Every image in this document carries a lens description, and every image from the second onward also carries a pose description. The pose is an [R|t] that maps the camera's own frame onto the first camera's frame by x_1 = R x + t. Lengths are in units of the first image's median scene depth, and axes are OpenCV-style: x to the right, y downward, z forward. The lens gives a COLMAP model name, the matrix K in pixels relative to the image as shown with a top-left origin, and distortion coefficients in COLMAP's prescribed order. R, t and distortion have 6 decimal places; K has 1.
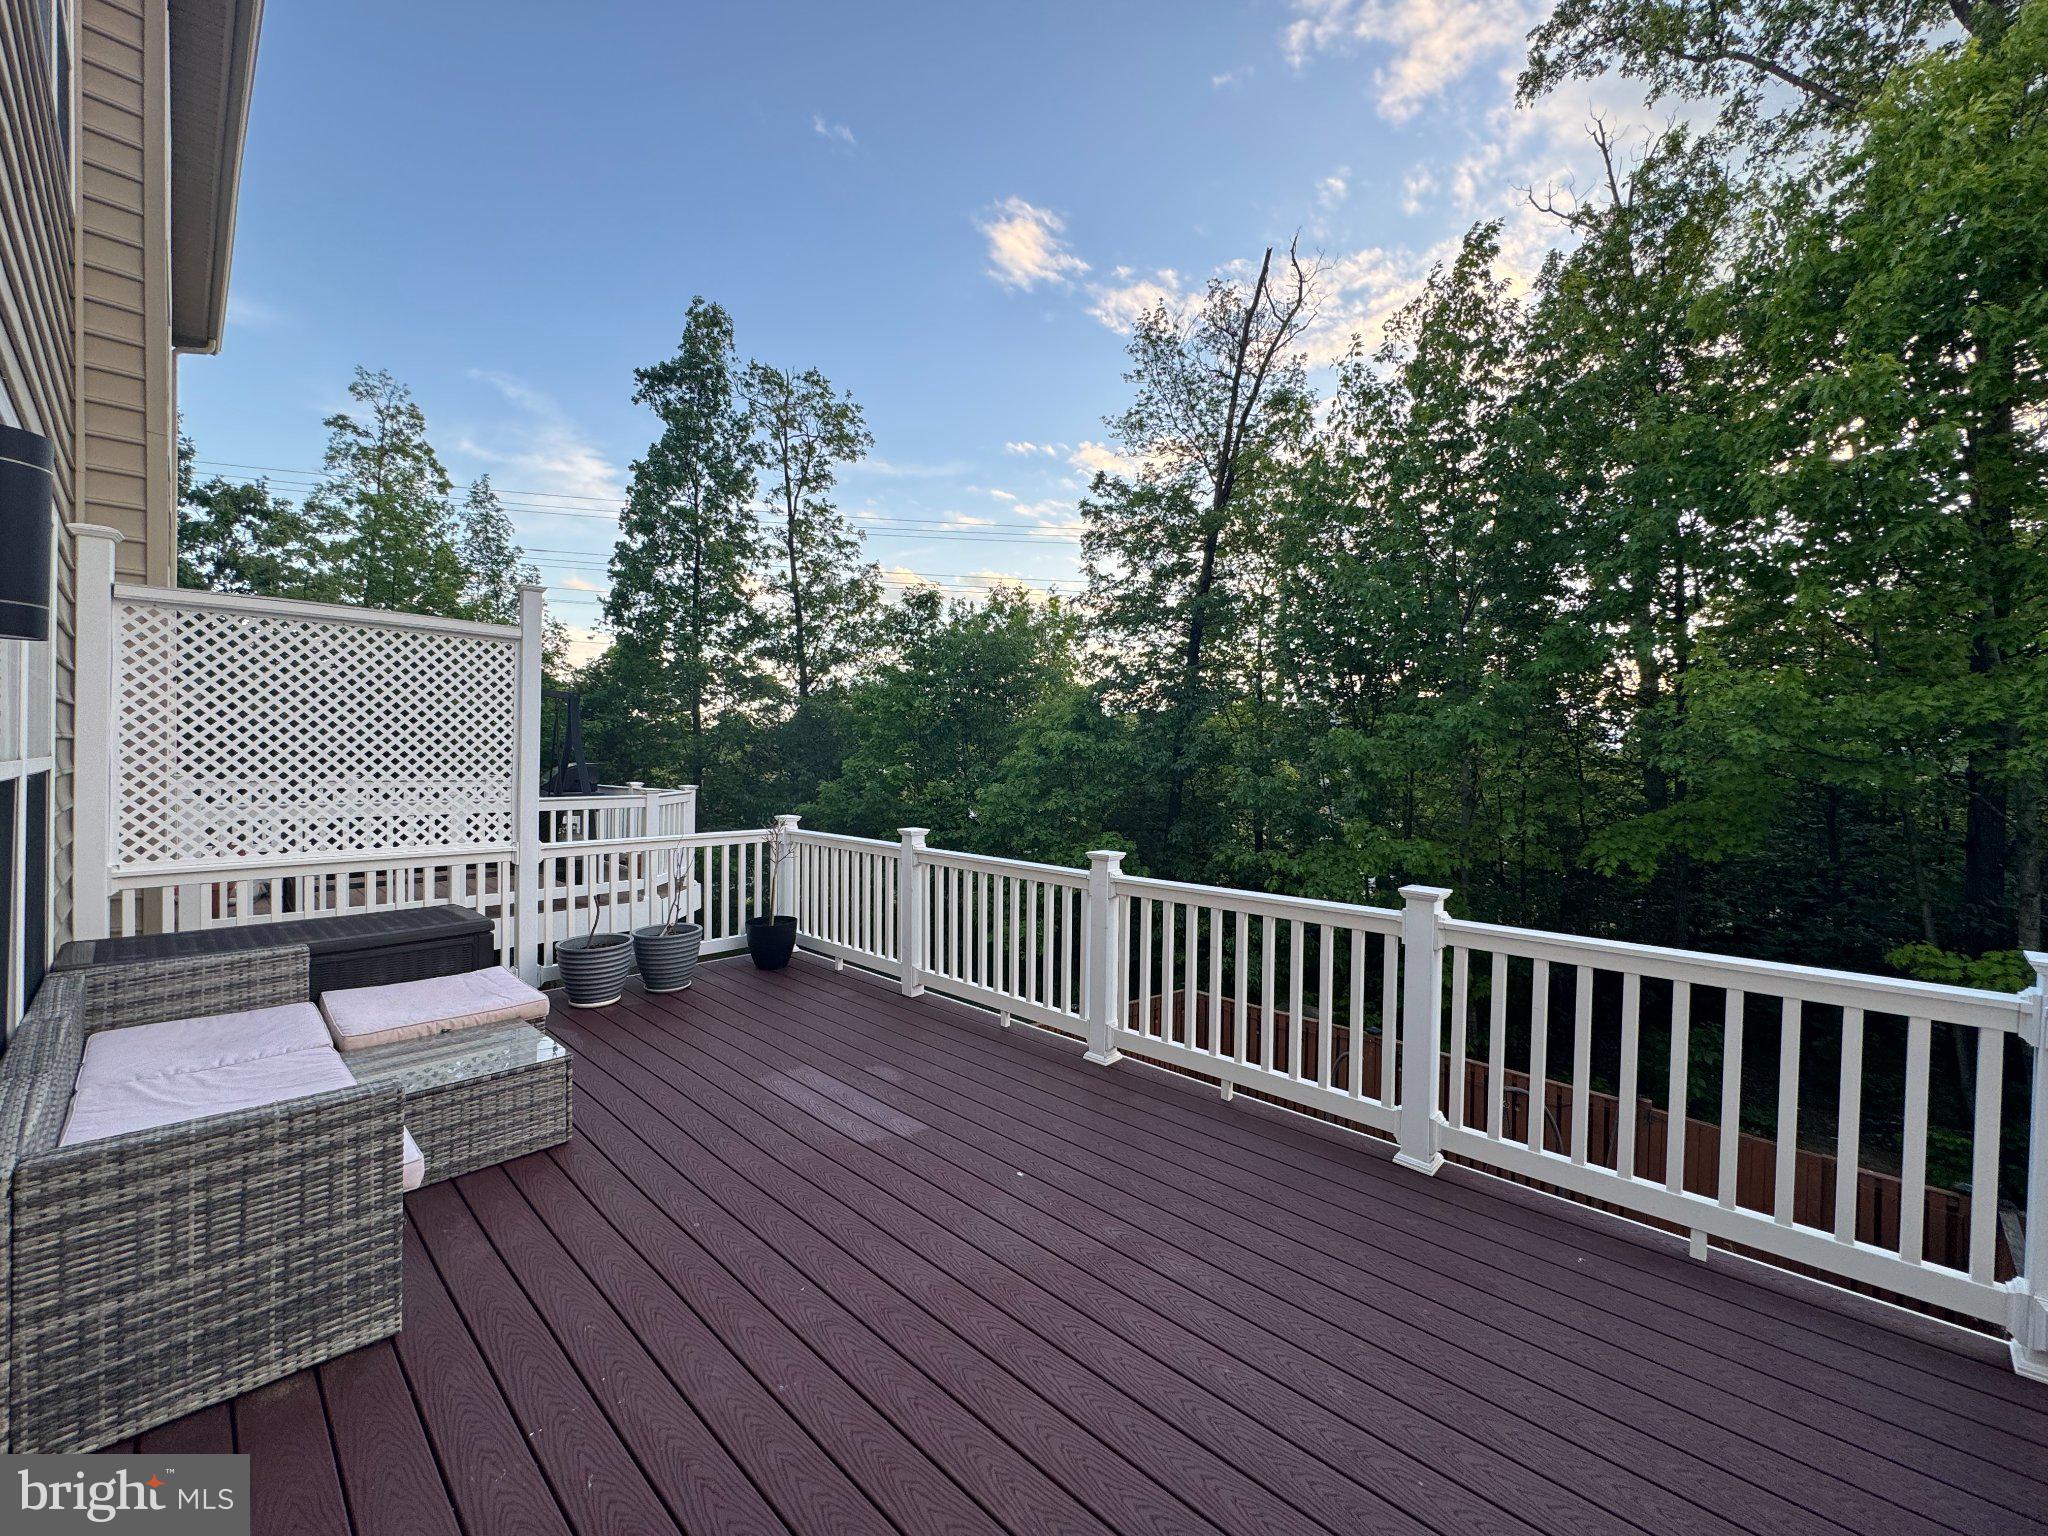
lens RADIAL K [[820.4, 0, 1024.0], [0, 820.4, 768.0], [0, 0, 1]] dist [-0.001609, 0.000055]
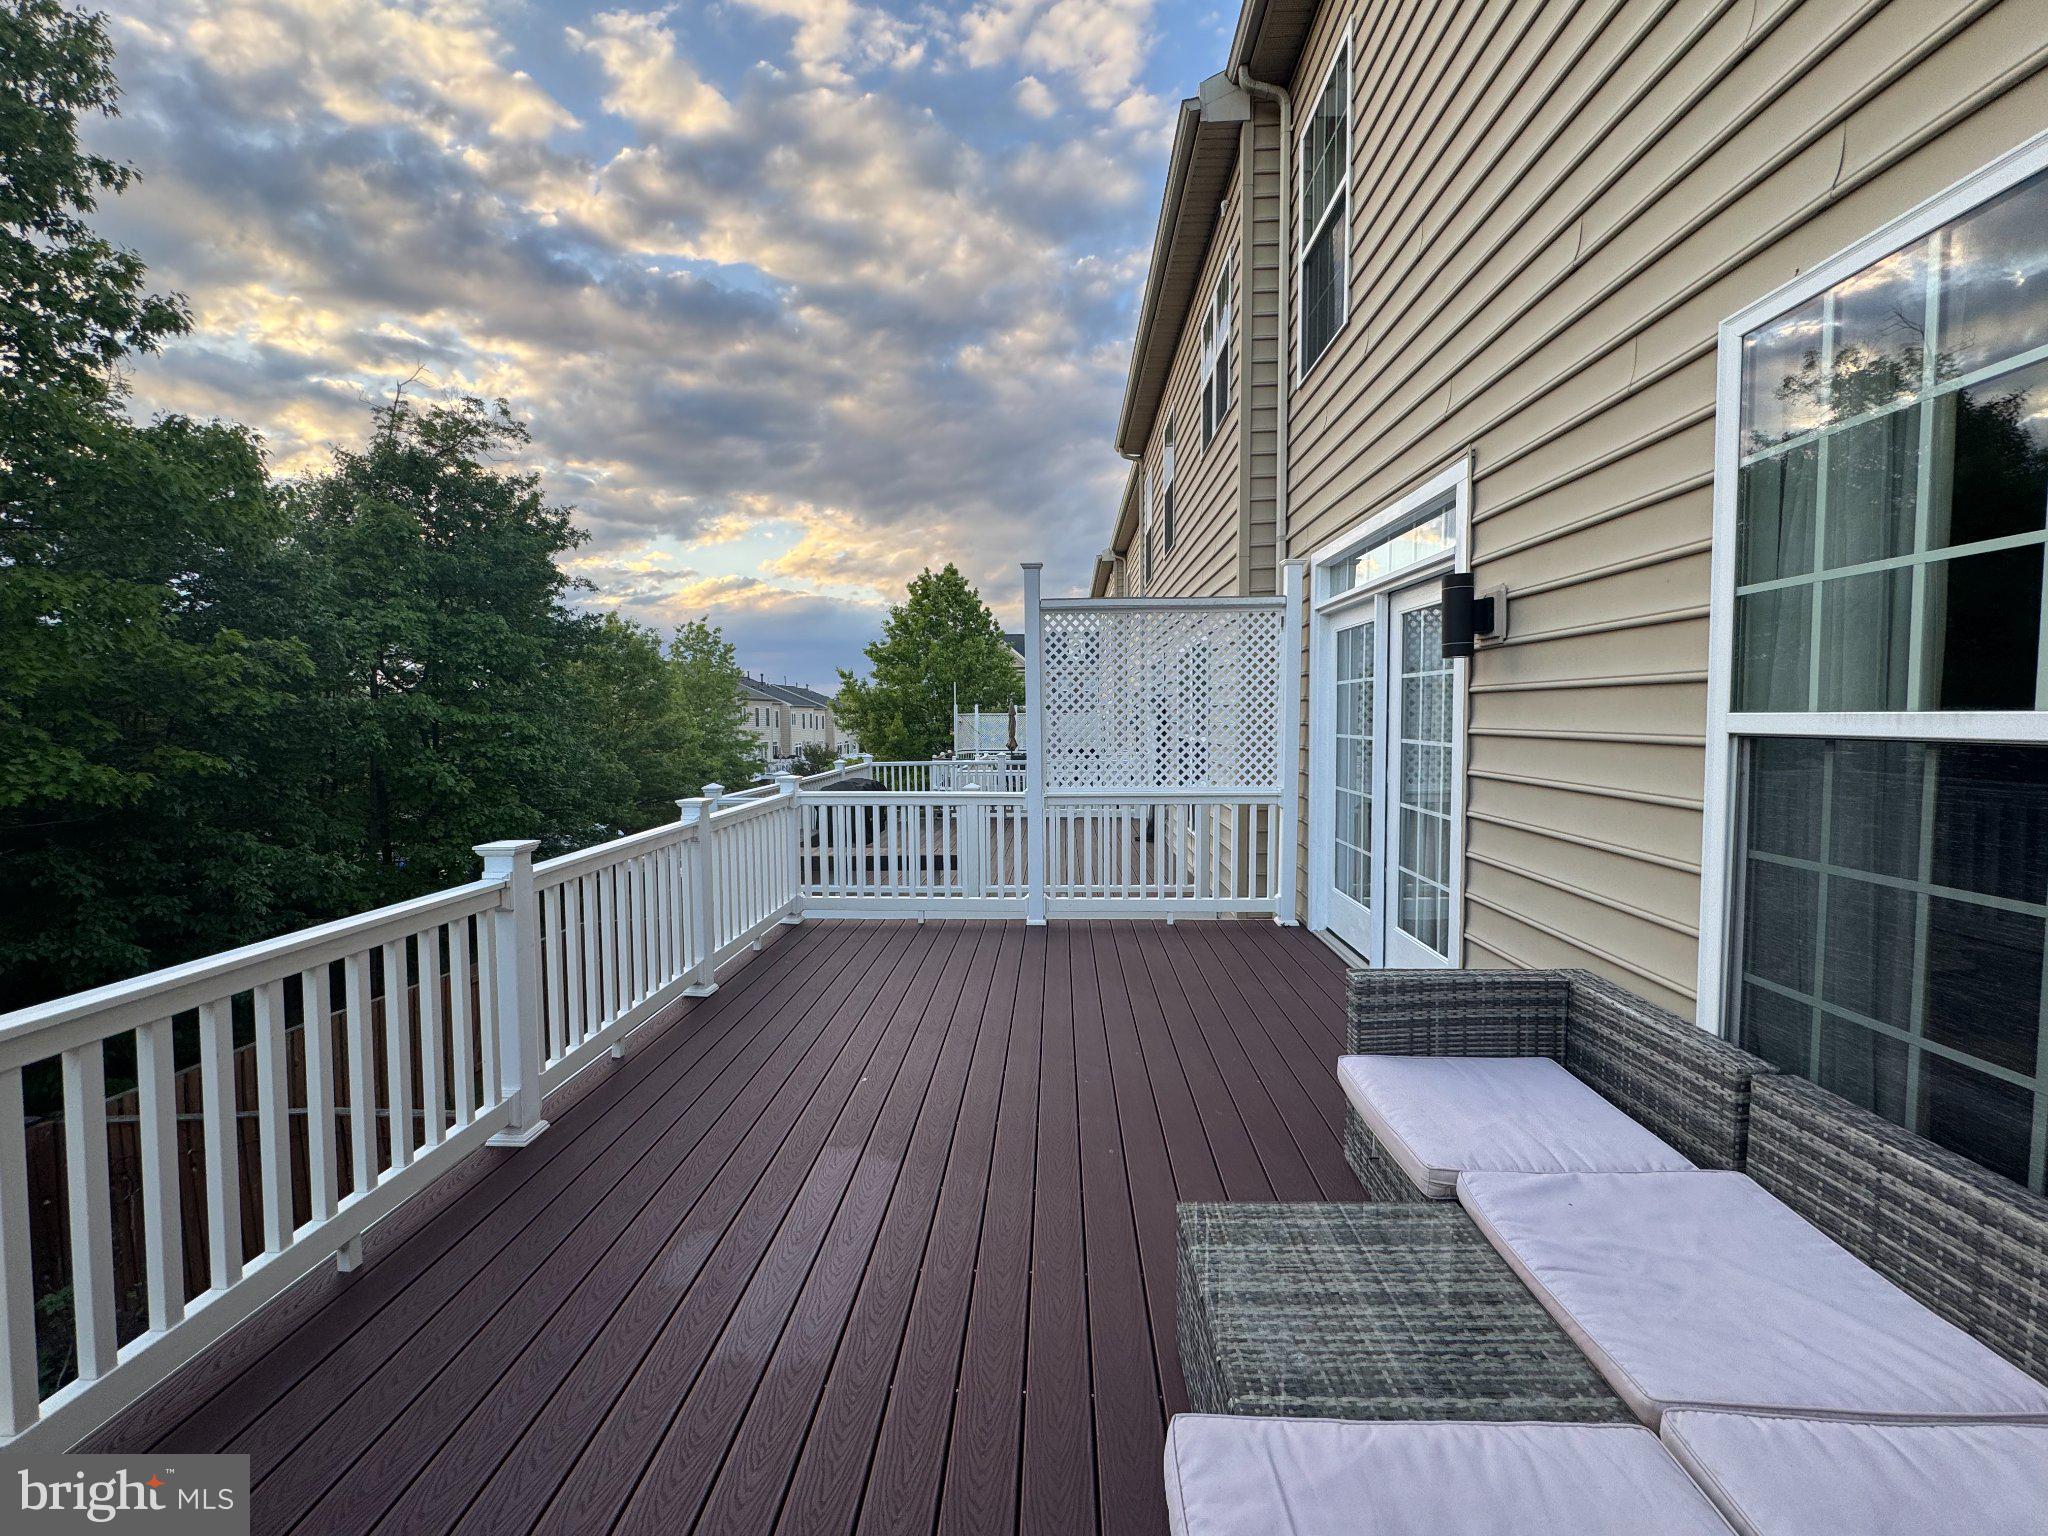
lens RADIAL K [[820.4, 0, 1024.0], [0, 820.4, 768.0], [0, 0, 1]] dist [-0.001609, 0.000055]
pose [[-0.659017, -0.072993, 0.748578, -0.766856], [-0.010984, 0.996108, 0.087460, -0.026867], [-0.752048, 0.049415, -0.657253, 1.235104]]
